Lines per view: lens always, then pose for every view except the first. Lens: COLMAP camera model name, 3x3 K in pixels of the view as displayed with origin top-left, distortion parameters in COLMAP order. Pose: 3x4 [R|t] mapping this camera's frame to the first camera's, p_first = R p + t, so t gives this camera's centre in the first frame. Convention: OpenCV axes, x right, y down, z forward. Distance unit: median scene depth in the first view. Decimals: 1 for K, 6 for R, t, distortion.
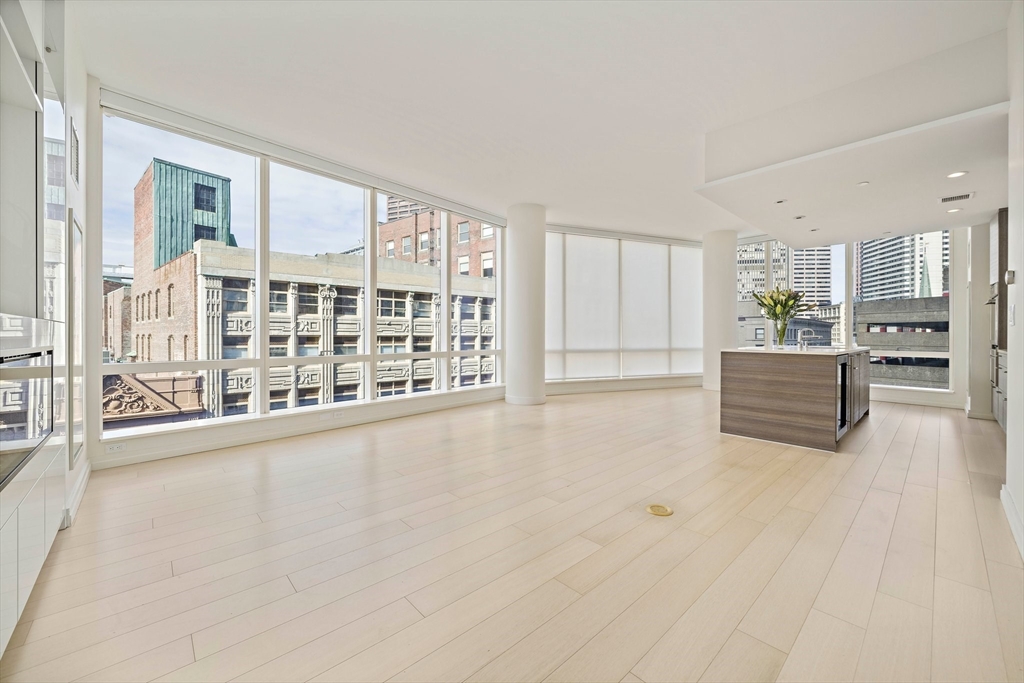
lens RADIAL K [[398.5, 0, 510.6], [0, 398.5, 338.2], [0, 0, 1]] dist [-0.003428, -0.000328]
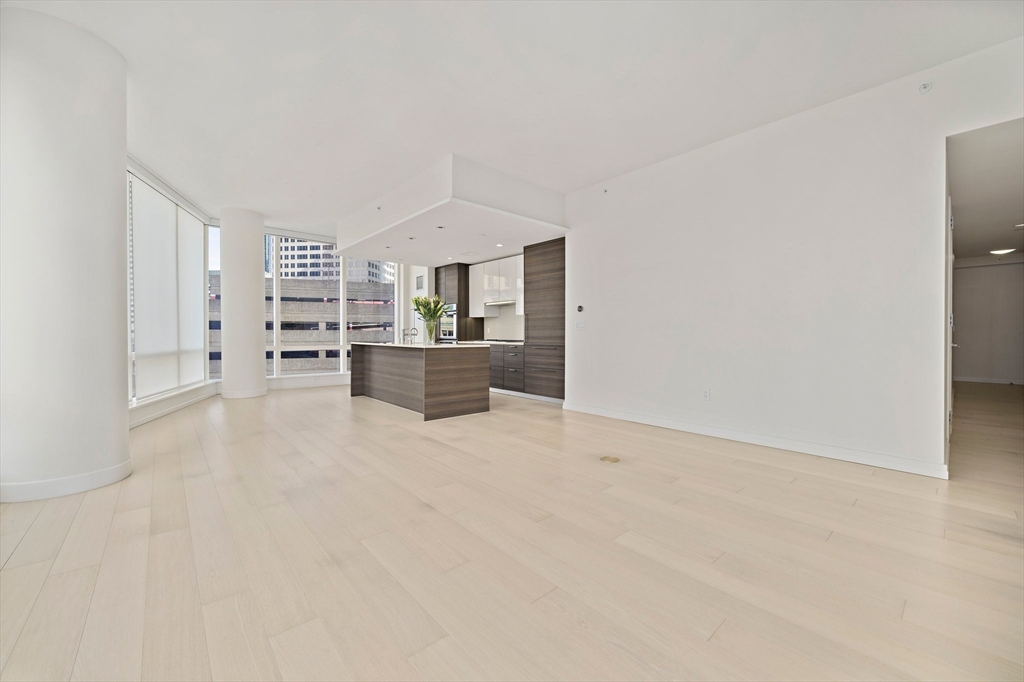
lens RADIAL K [[398.5, 0, 519.1], [0, 398.5, 338.0], [0, 0, 1]] dist [-0.003428, -0.000328]
pose [[0.018792, -0.010919, 0.999764, -0.098041], [0.004027, 0.999933, 0.010845, -0.000952], [-0.999815, 0.003822, 0.018835, 0.122745]]
